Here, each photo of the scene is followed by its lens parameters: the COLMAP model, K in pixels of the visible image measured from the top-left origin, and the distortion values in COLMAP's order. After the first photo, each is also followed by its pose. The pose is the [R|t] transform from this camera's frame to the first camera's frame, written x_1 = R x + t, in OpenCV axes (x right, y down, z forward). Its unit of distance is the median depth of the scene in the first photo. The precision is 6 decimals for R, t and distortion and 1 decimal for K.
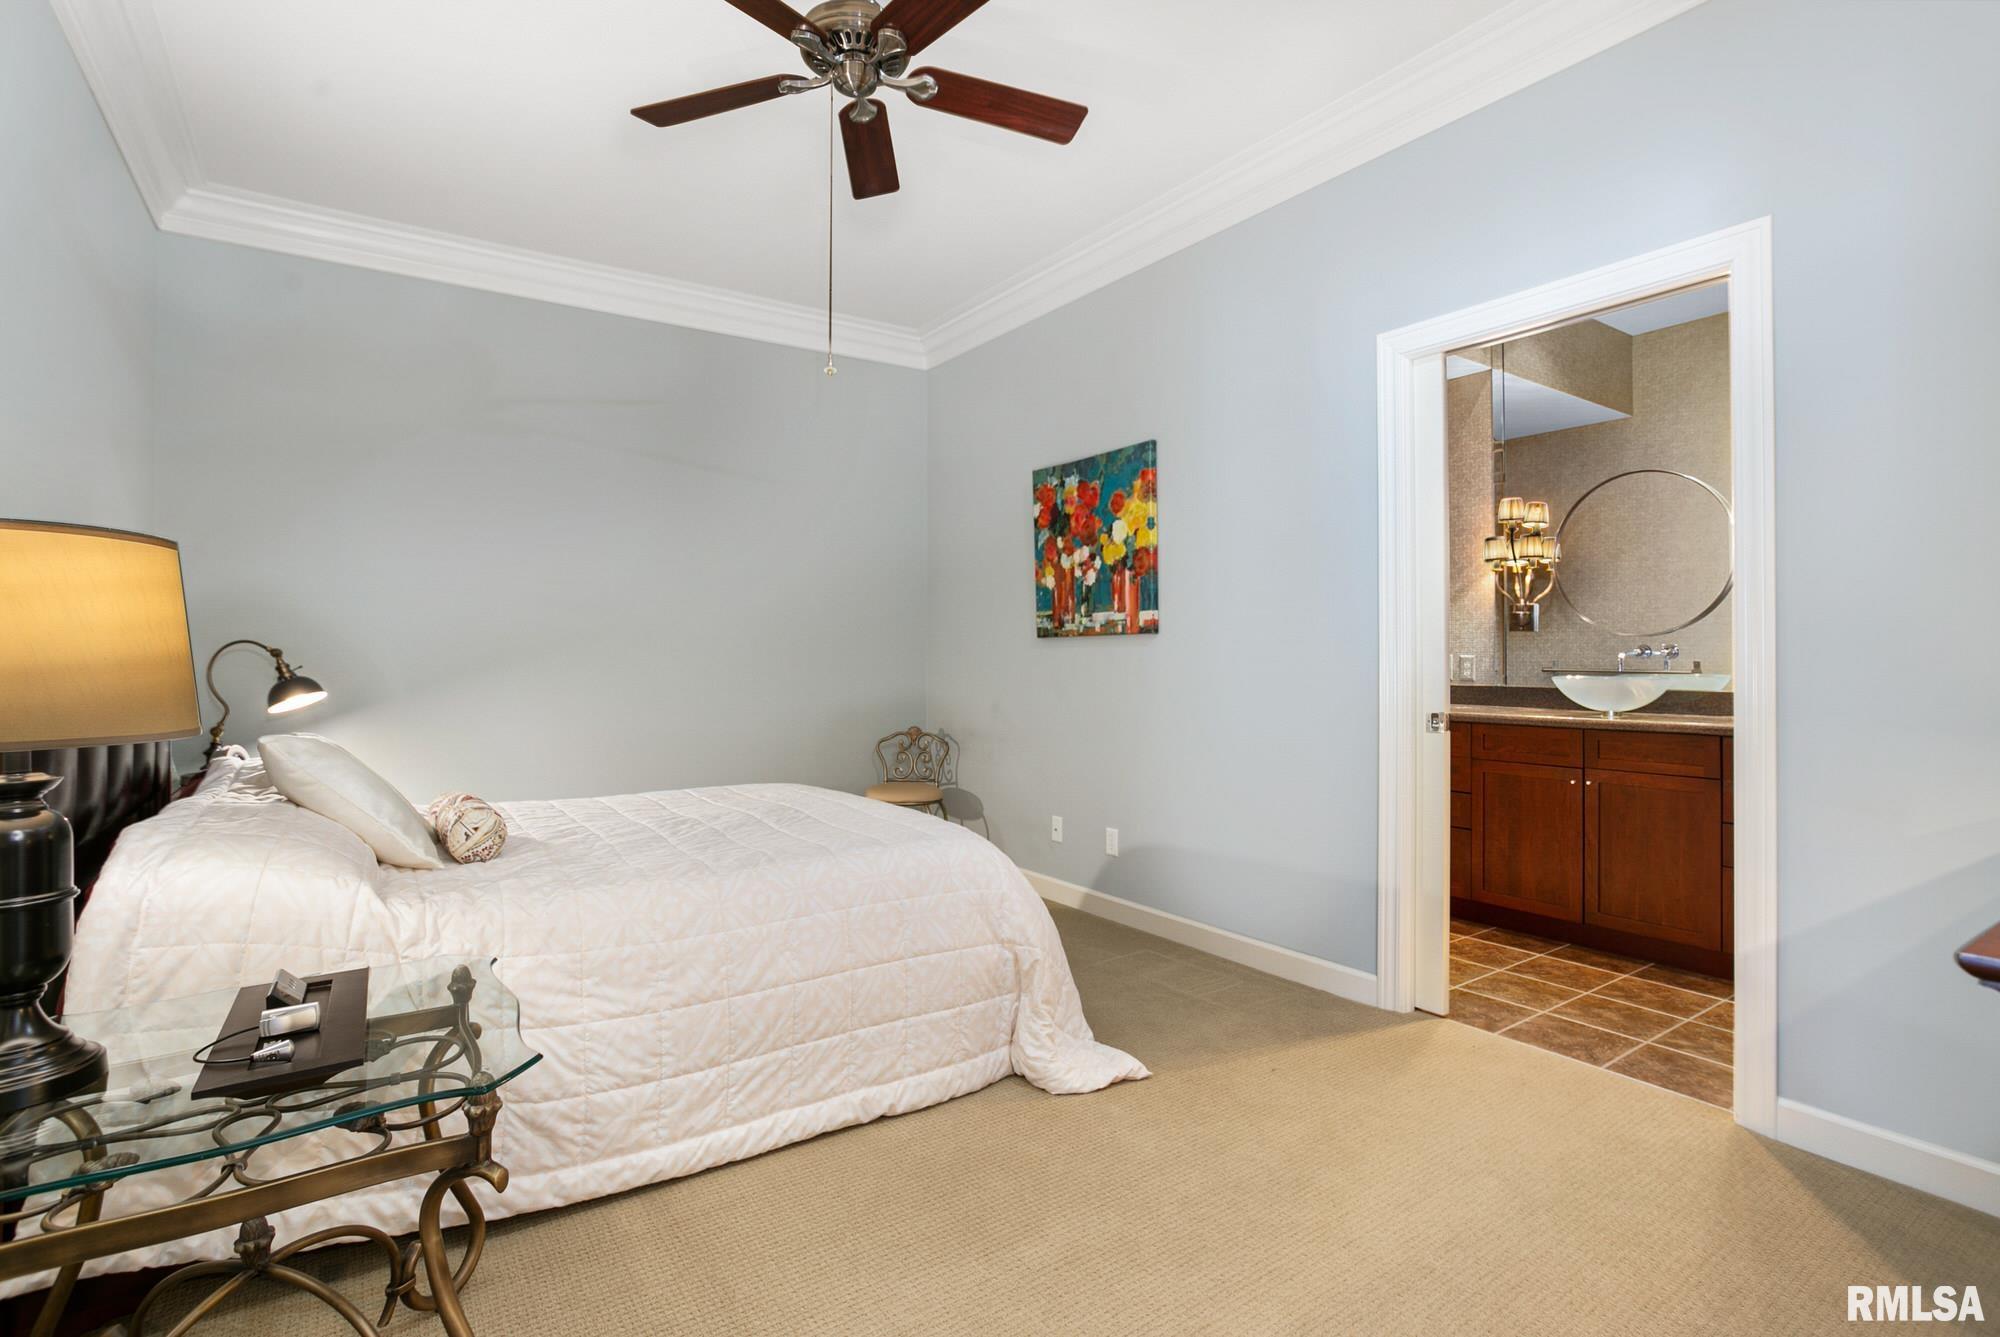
lens RADIAL K [[954.4, 0, 1004.7], [0, 954.4, 665.5], [0, 0, 1]] dist [-0.009524, 0.000793]
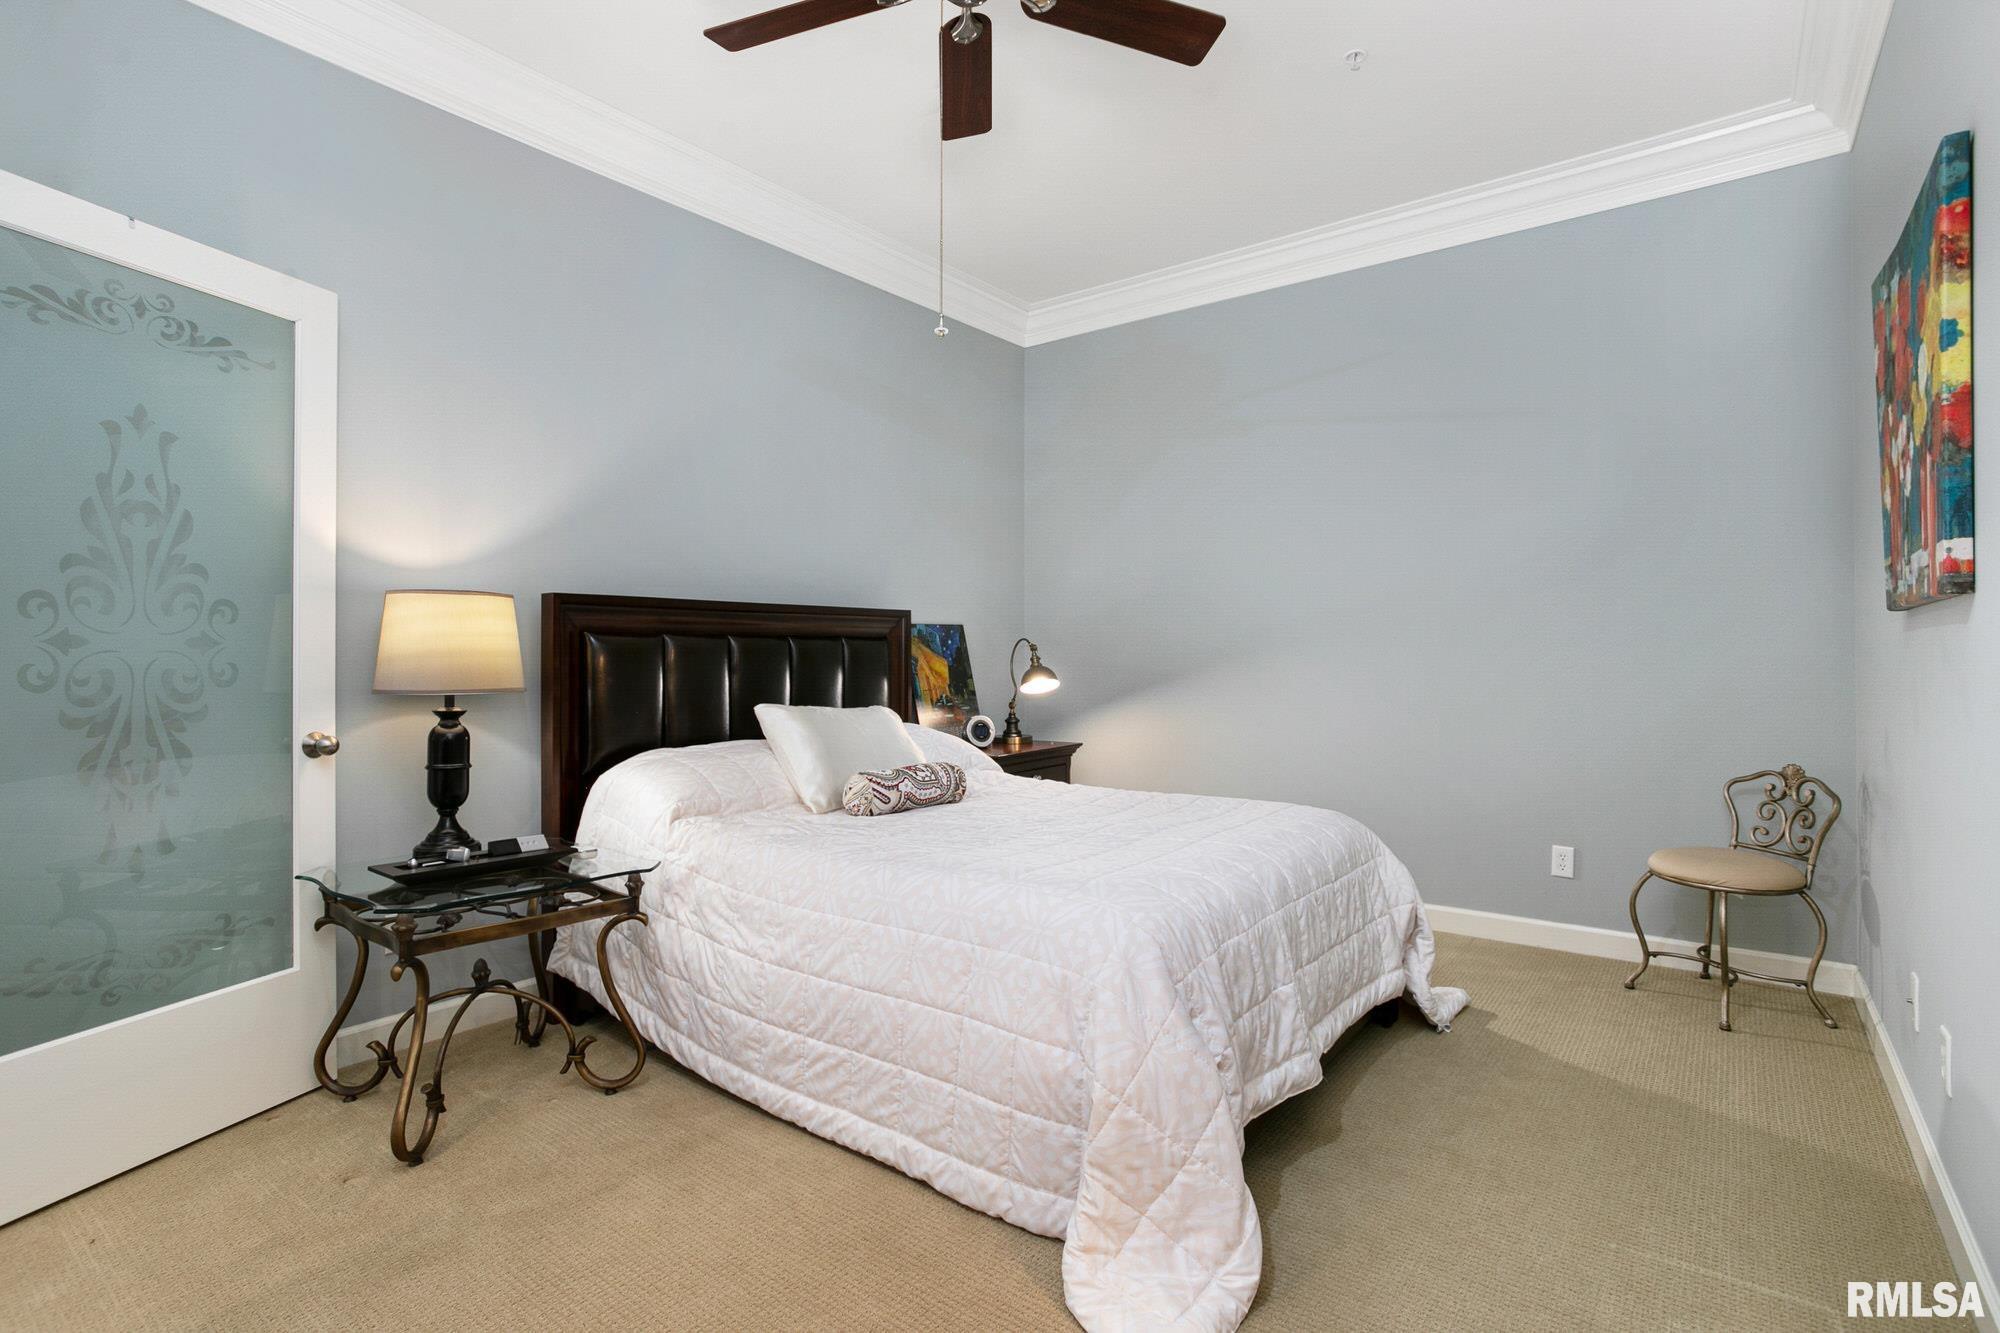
lens RADIAL K [[954.4, 0, 1003.0], [0, 954.4, 658.1], [0, 0, 1]] dist [-0.009524, 0.000793]
pose [[0.318093, 0.007596, -0.948029, 0.741240], [-0.003525, 0.999970, 0.006829, -0.011243], [0.948053, 0.001170, 0.318110, 0.819822]]
